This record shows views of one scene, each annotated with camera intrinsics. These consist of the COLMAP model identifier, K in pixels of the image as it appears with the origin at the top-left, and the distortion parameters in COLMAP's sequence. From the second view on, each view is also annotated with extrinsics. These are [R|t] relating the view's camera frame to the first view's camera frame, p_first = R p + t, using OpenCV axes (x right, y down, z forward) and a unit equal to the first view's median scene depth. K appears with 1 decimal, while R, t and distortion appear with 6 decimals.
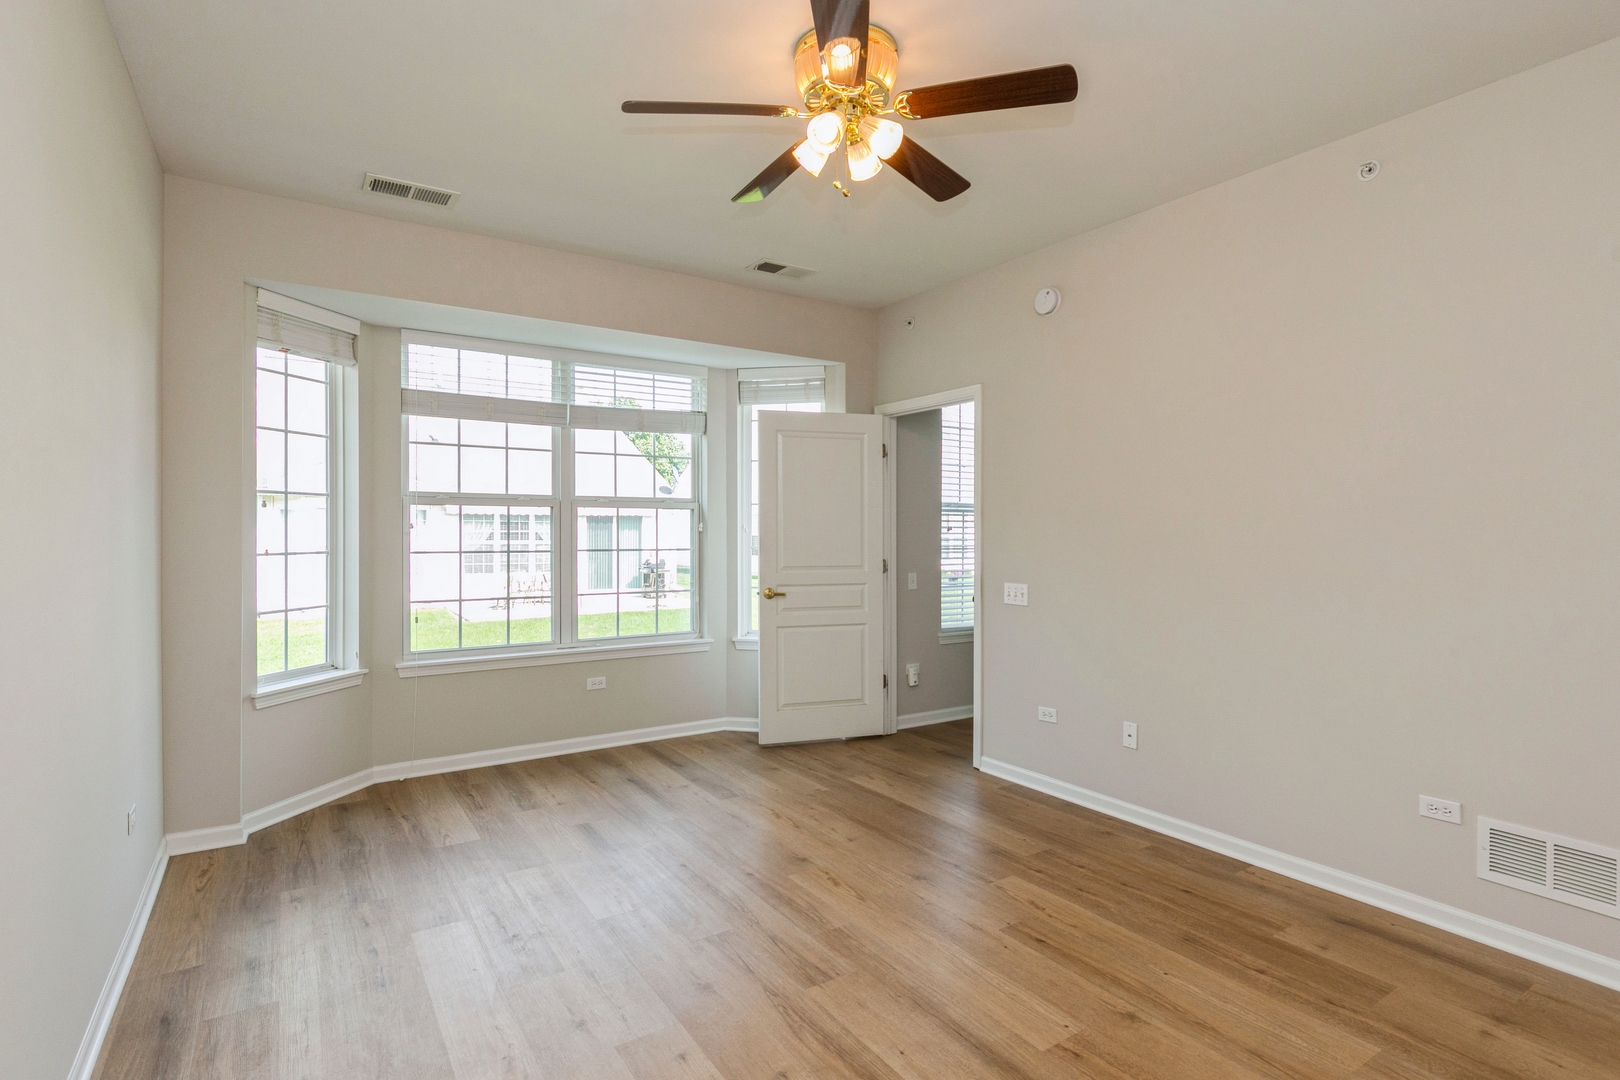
lens RADIAL K [[787.8, 0, 808.8], [0, 787.8, 538.8], [0, 0, 1]] dist [-0.001861, -0.000531]
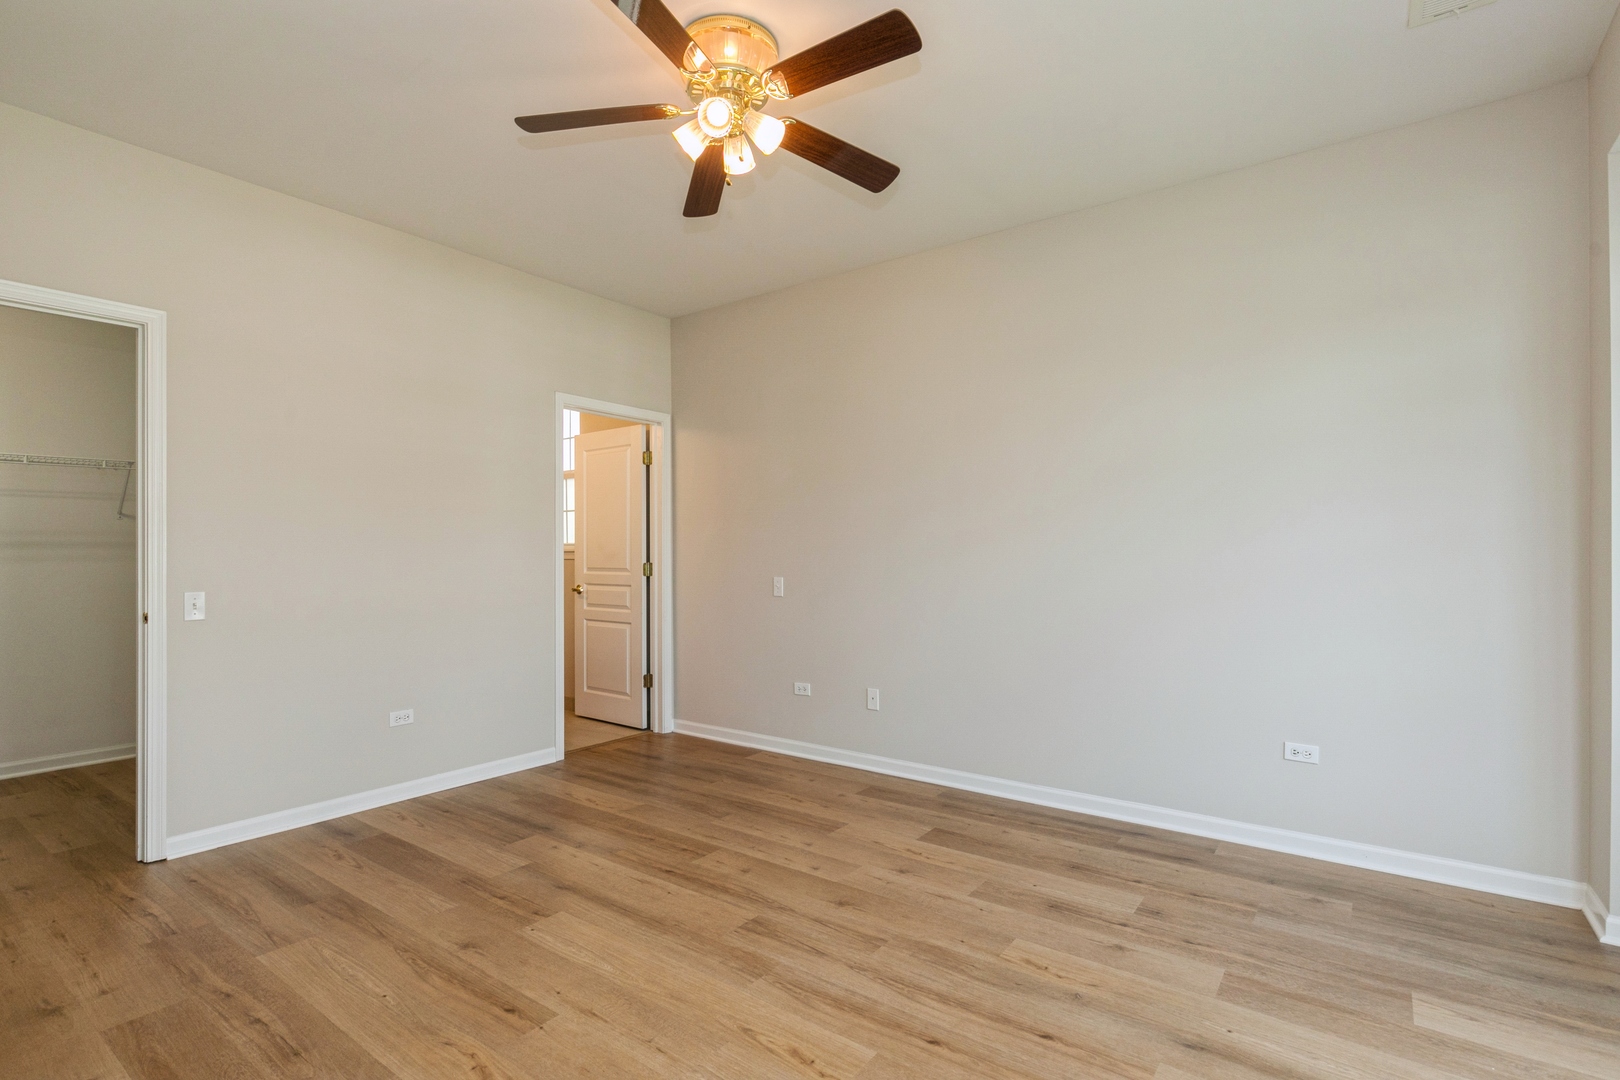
lens RADIAL K [[787.8, 0, 810.5], [0, 787.8, 543.4], [0, 0, 1]] dist [-0.001861, -0.000531]
pose [[-0.938838, -0.003380, -0.344343, 0.310482], [-0.002822, 0.999994, -0.002123, 0.034195], [0.344348, -0.001021, -0.938841, 2.037634]]
